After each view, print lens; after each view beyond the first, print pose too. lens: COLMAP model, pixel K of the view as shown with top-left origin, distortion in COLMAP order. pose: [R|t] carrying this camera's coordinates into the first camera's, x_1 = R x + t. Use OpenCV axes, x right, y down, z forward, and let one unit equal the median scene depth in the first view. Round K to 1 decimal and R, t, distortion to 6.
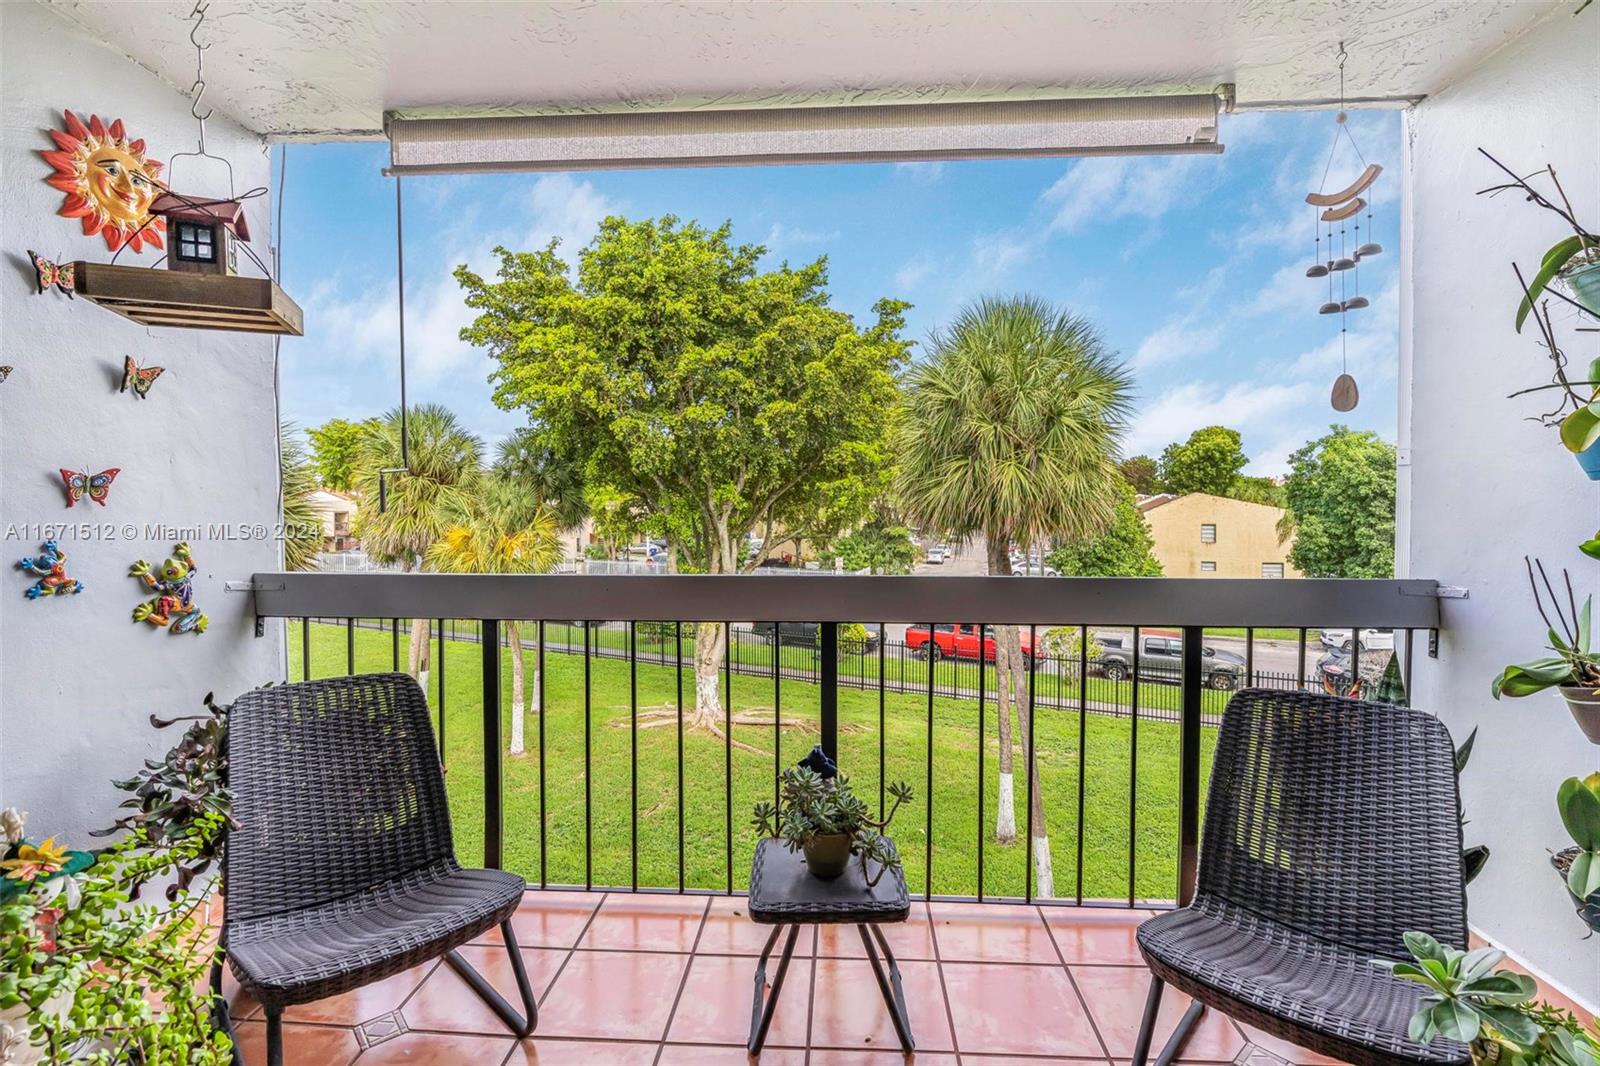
lens RADIAL K [[731.1, 0, 796.6], [0, 731.1, 521.2], [0, 0, 1]] dist [-0.005519, 0.001921]
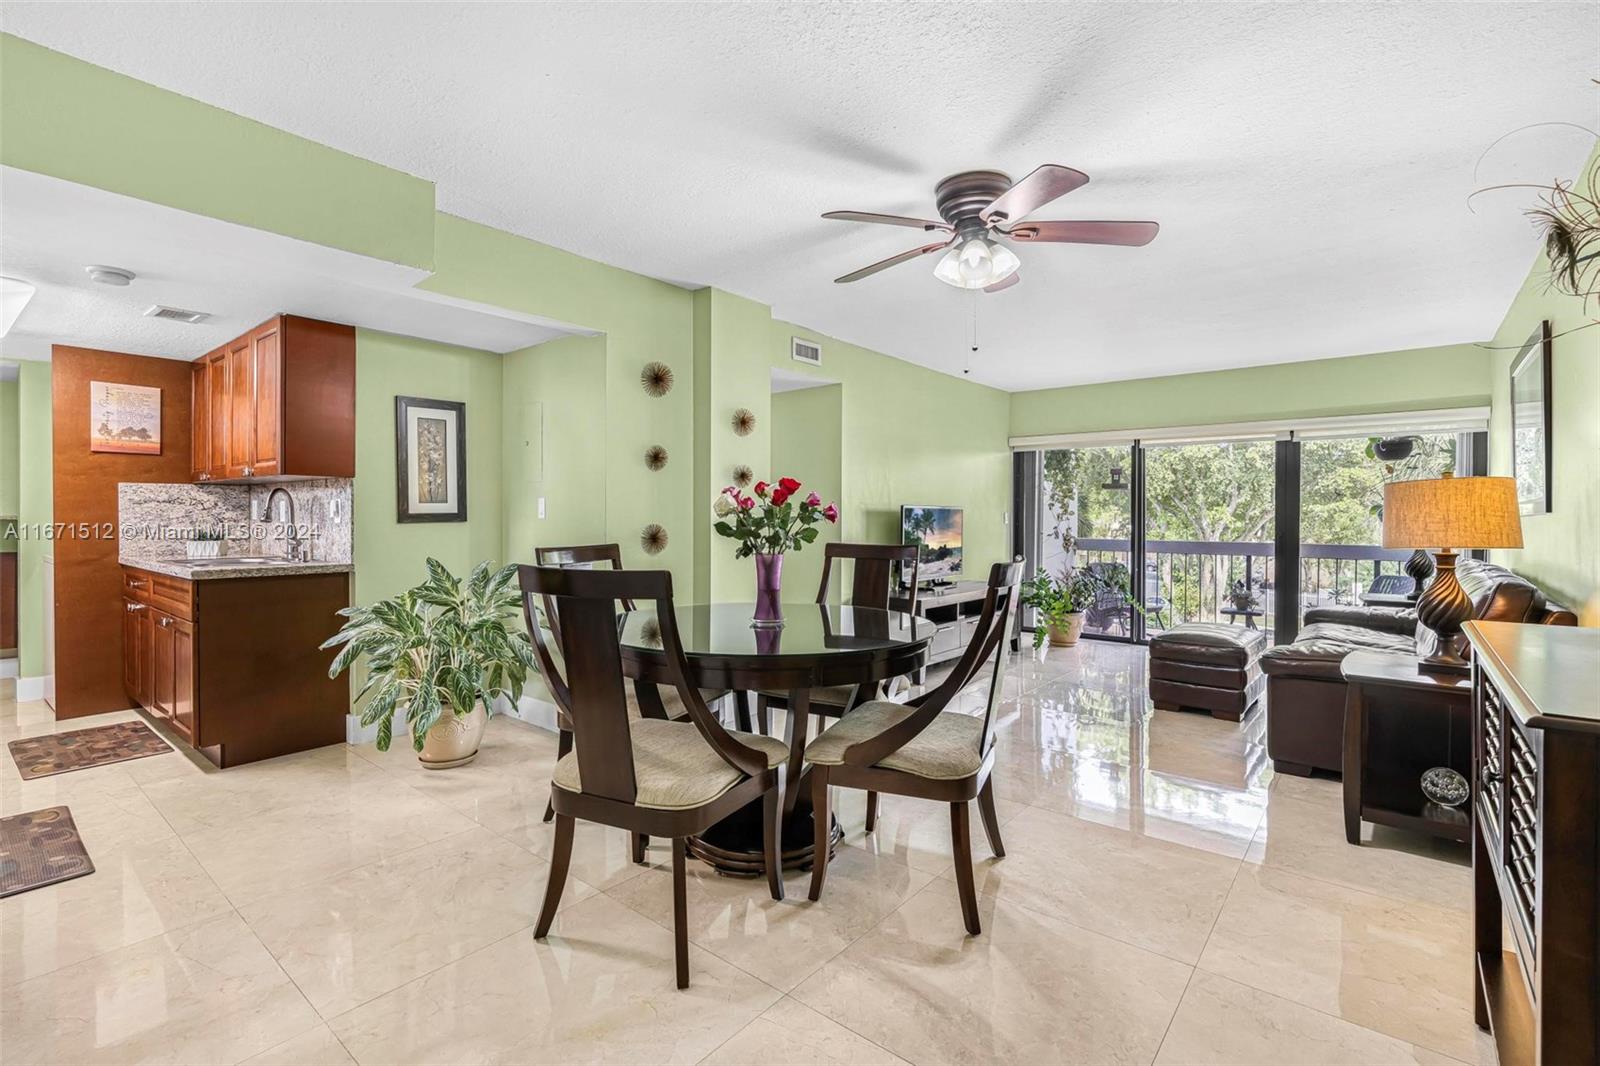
lens RADIAL K [[731.1, 0, 803.9], [0, 731.1, 520.3], [0, 0, 1]] dist [-0.005519, 0.001921]
pose [[0.817203, 0.008990, -0.576280, 0.039181], [-0.023997, 0.999542, -0.018436, 0.010722], [0.575851, 0.028895, 0.817044, -0.385147]]
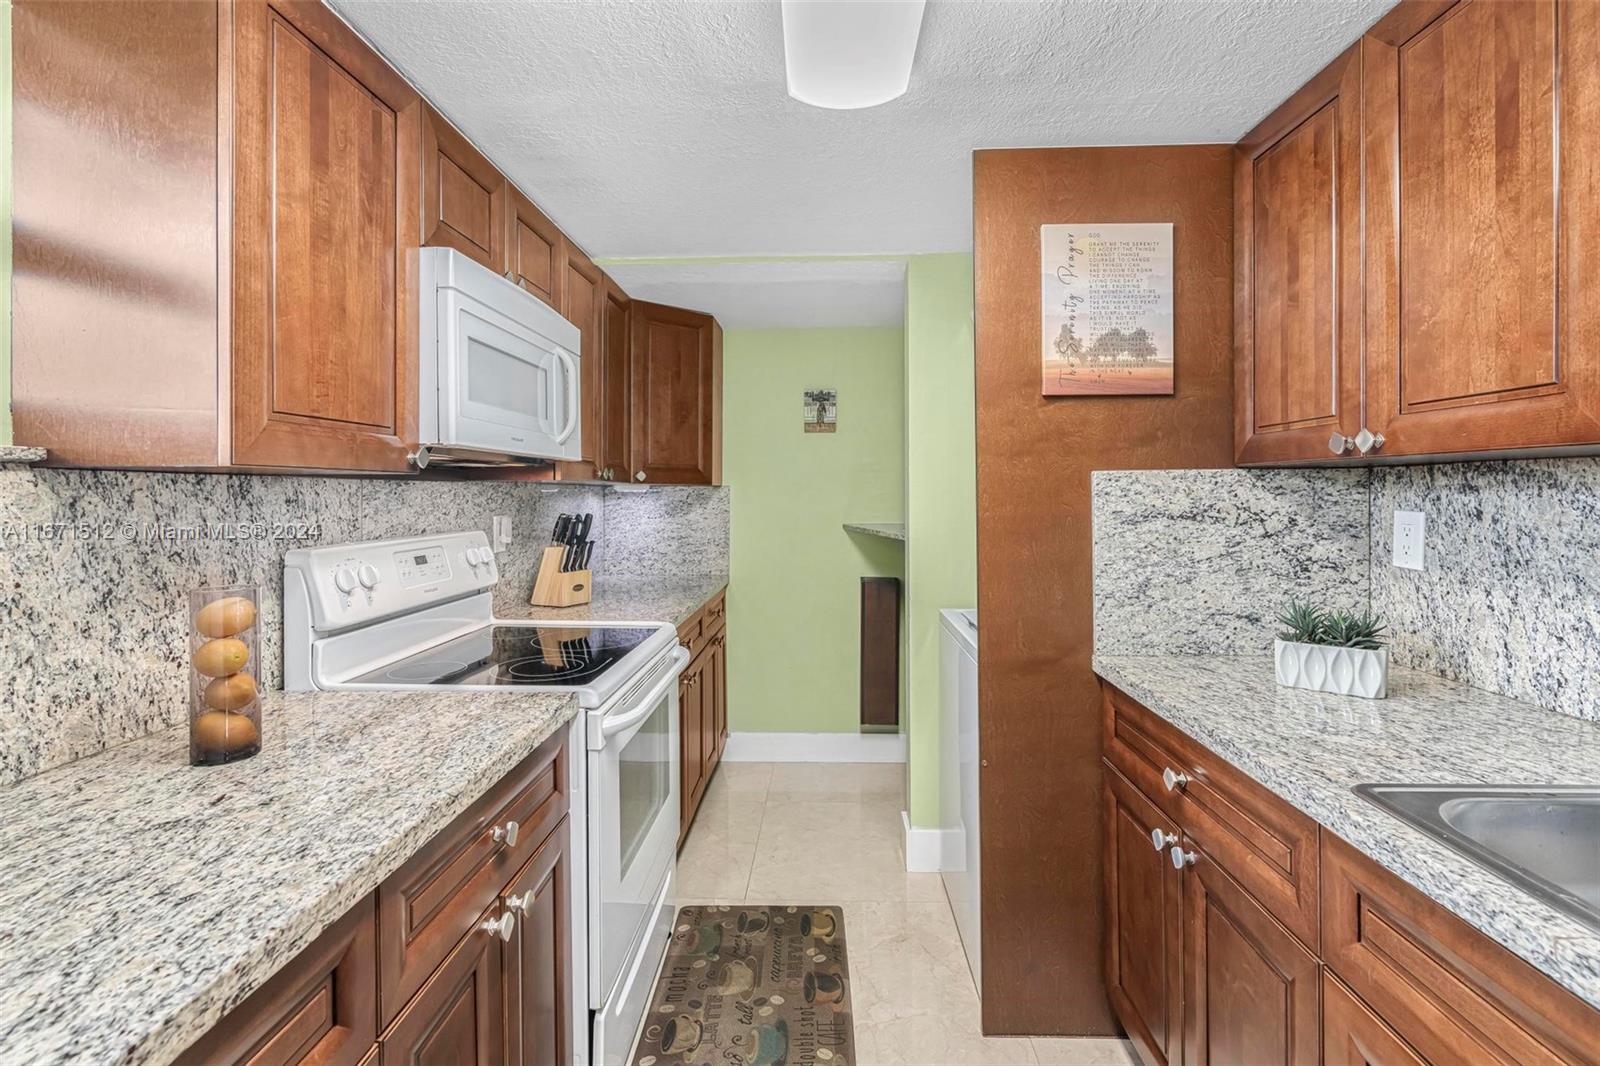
lens RADIAL K [[731.1, 0, 803.4], [0, 731.1, 491.6], [0, 0, 1]] dist [-0.005519, 0.001921]
pose [[0.033261, -0.000784, -0.999446, -0.165809], [-0.024761, 0.999692, -0.001608, 0.003874], [0.999140, 0.024800, 0.033232, -0.363105]]
